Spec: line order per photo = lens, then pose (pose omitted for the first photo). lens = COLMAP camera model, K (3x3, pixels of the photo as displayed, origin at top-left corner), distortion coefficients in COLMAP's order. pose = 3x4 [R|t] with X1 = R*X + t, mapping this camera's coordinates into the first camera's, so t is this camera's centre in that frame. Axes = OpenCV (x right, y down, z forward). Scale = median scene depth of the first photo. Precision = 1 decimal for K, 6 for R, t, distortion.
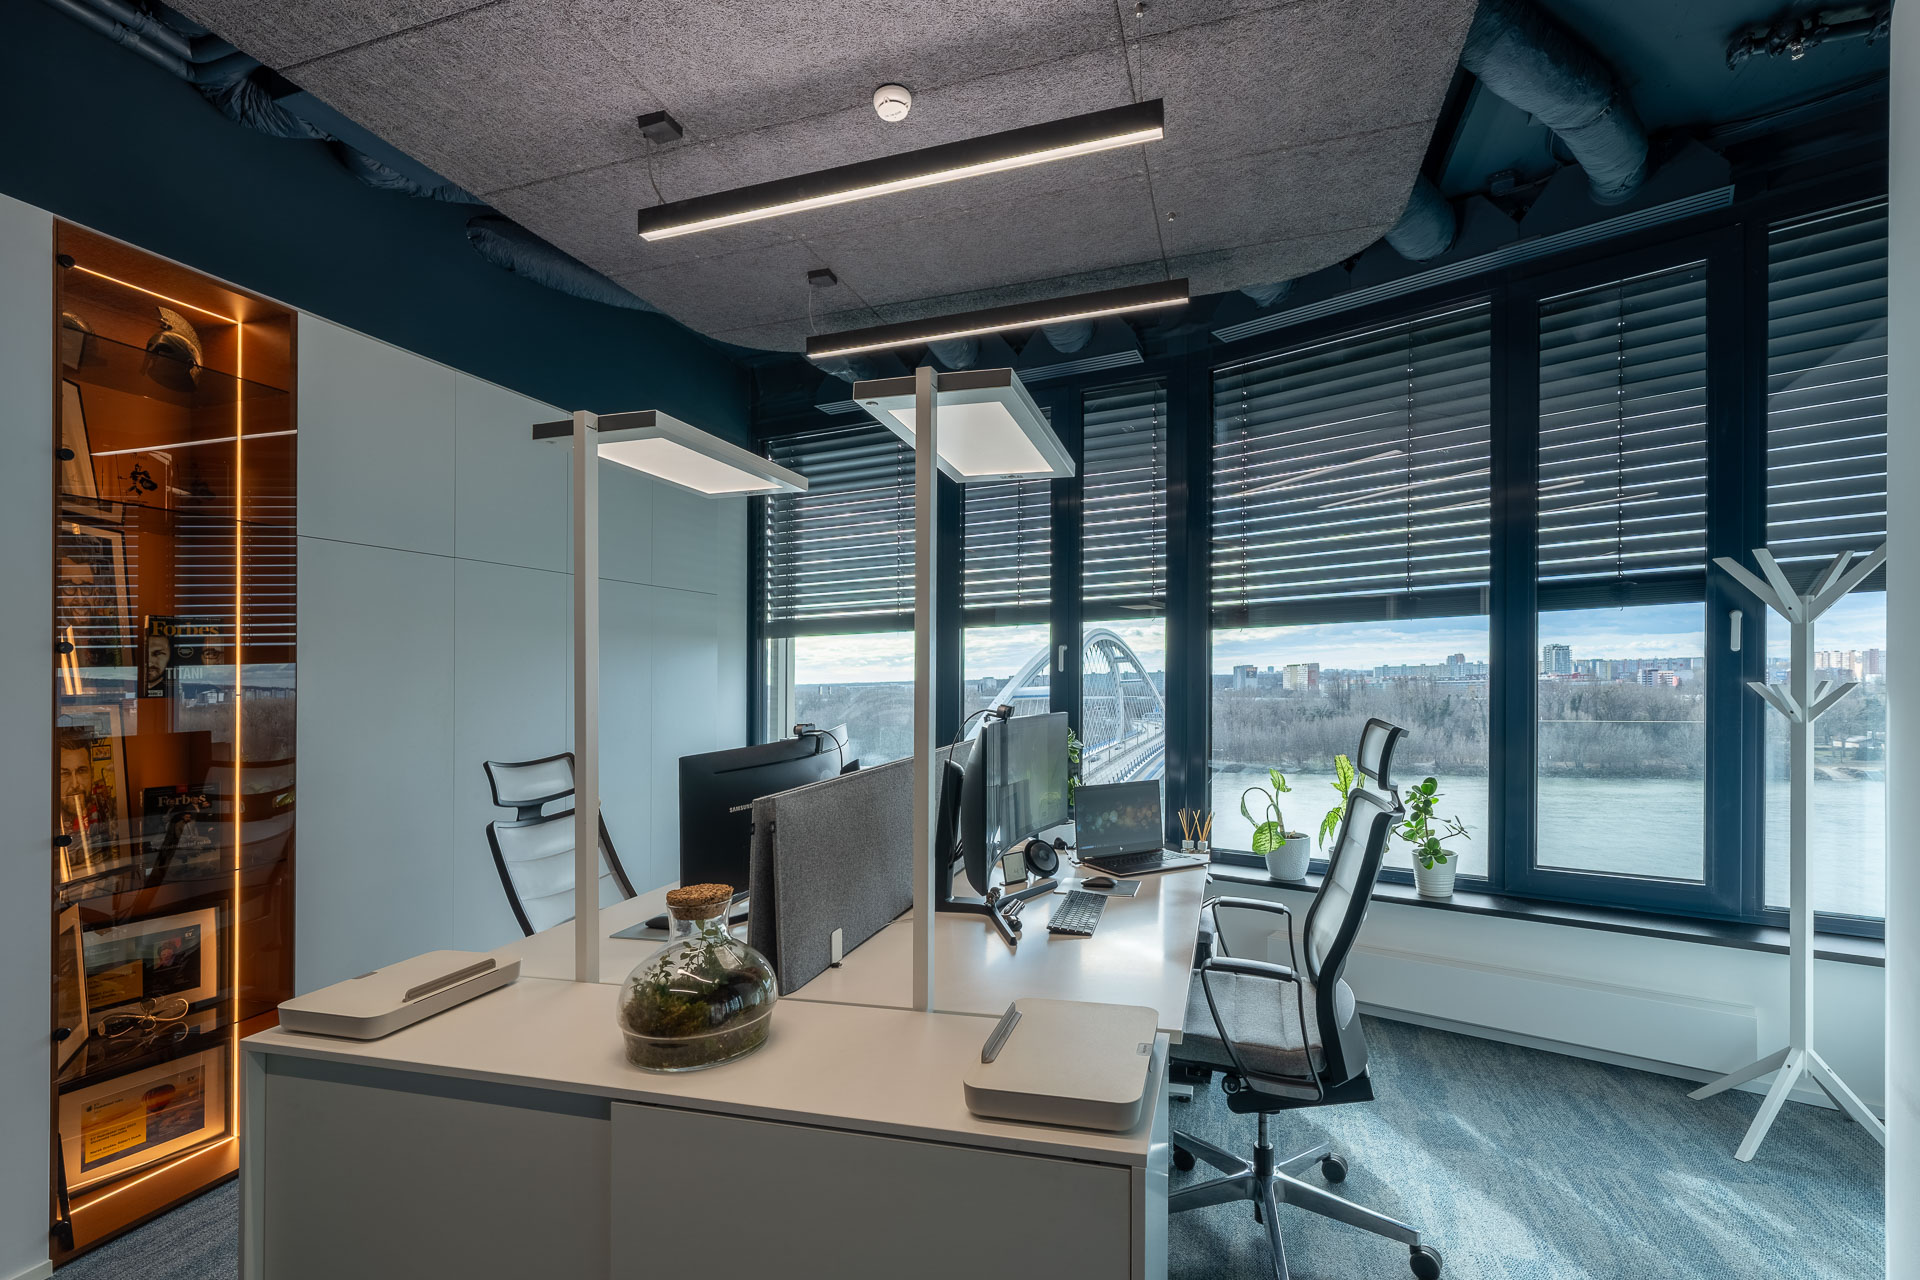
lens RADIAL K [[885.8, 0, 962.1], [0, 885.8, 781.2], [0, 0, 1]] dist [-0.002076, 0.001203]
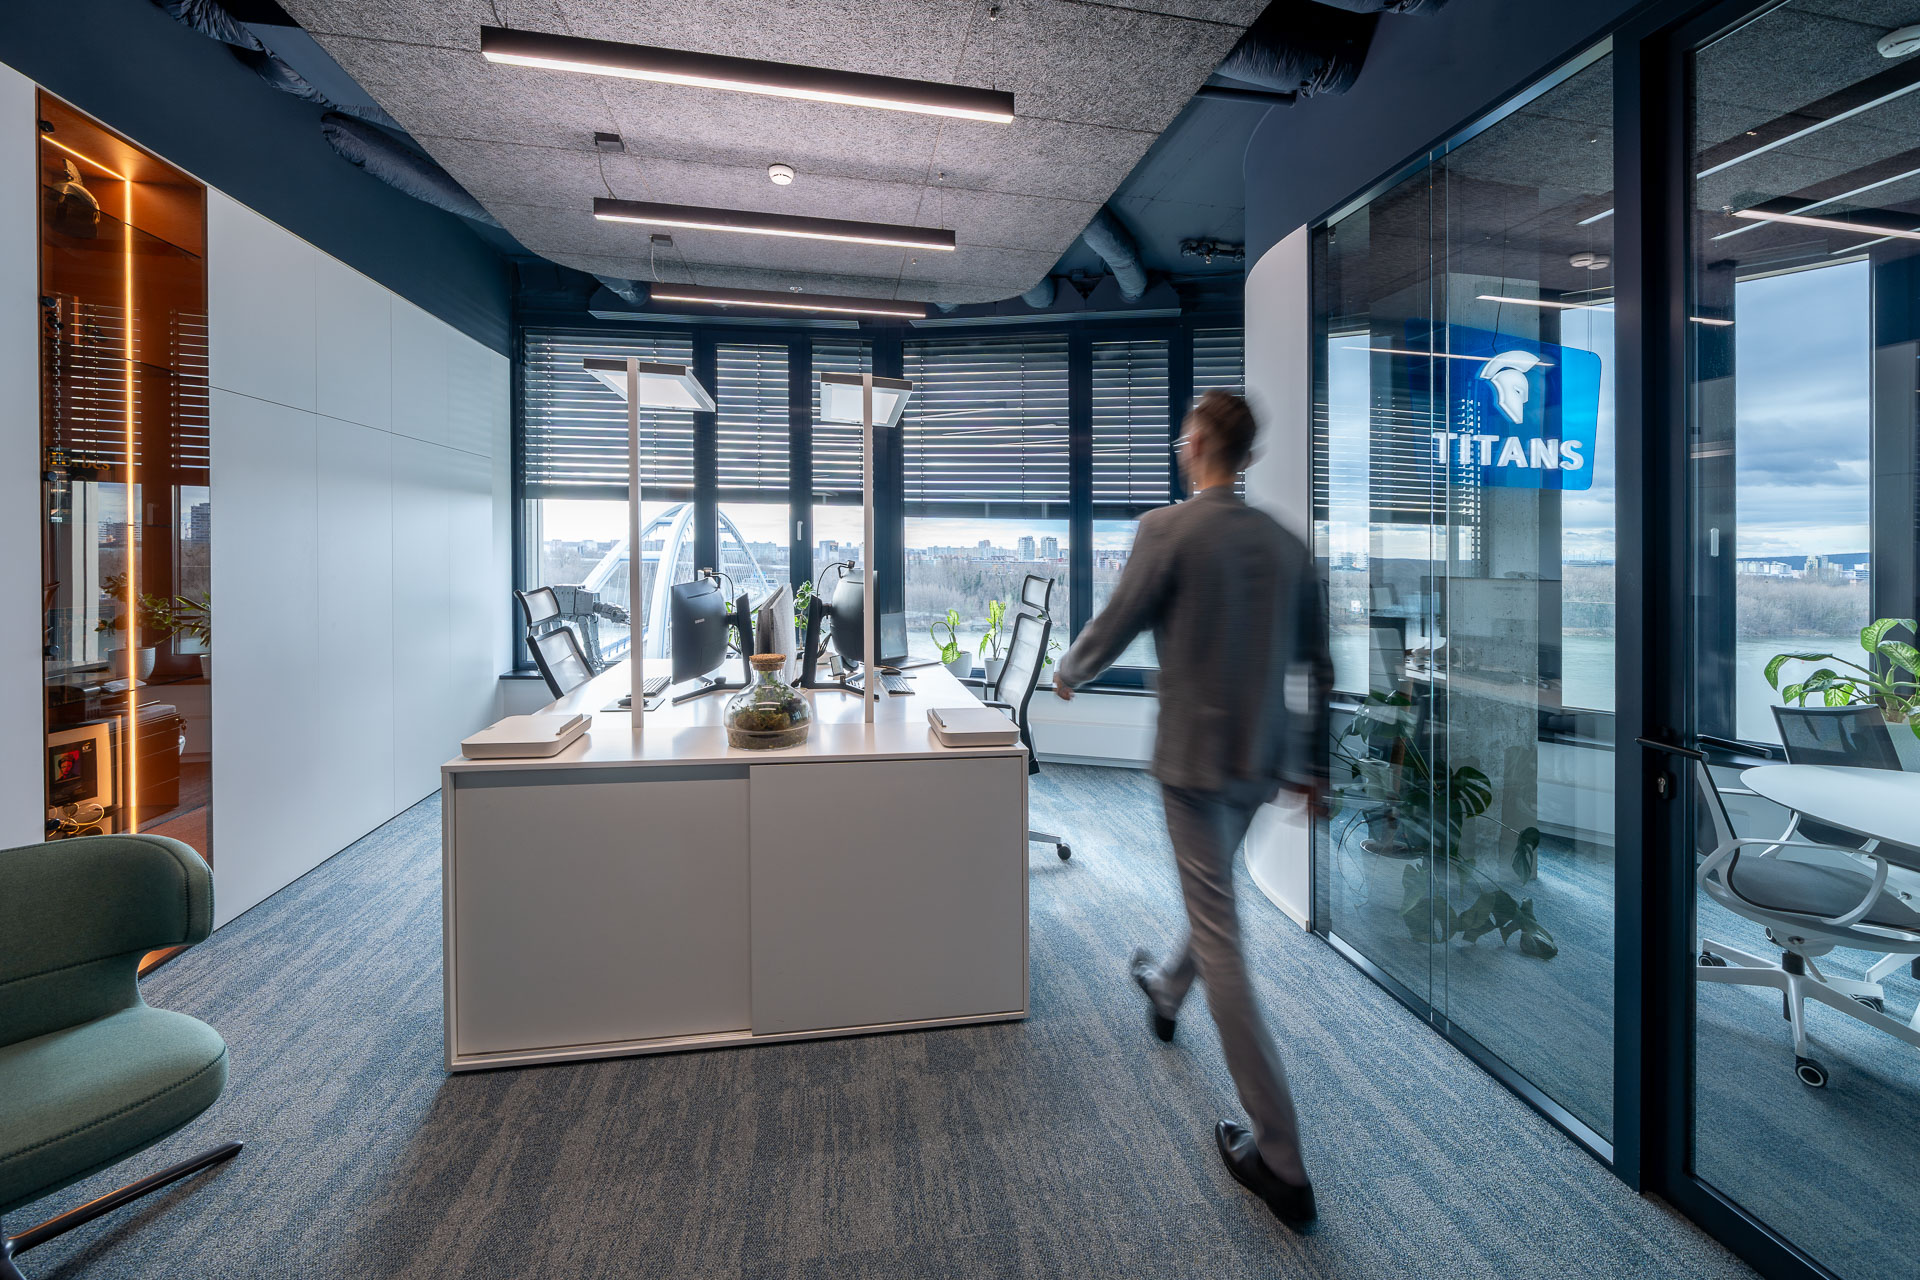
lens RADIAL K [[755.5, 0, 960.0], [0, 755.5, 640.0], [0, 0, 1]] dist [0.001795, 0.000310]
pose [[0.893152, -0.009917, 0.449645, -0.323132], [0.008009, 0.999949, 0.006145, 0.043194], [-0.449683, -0.001888, 0.893186, -0.273521]]
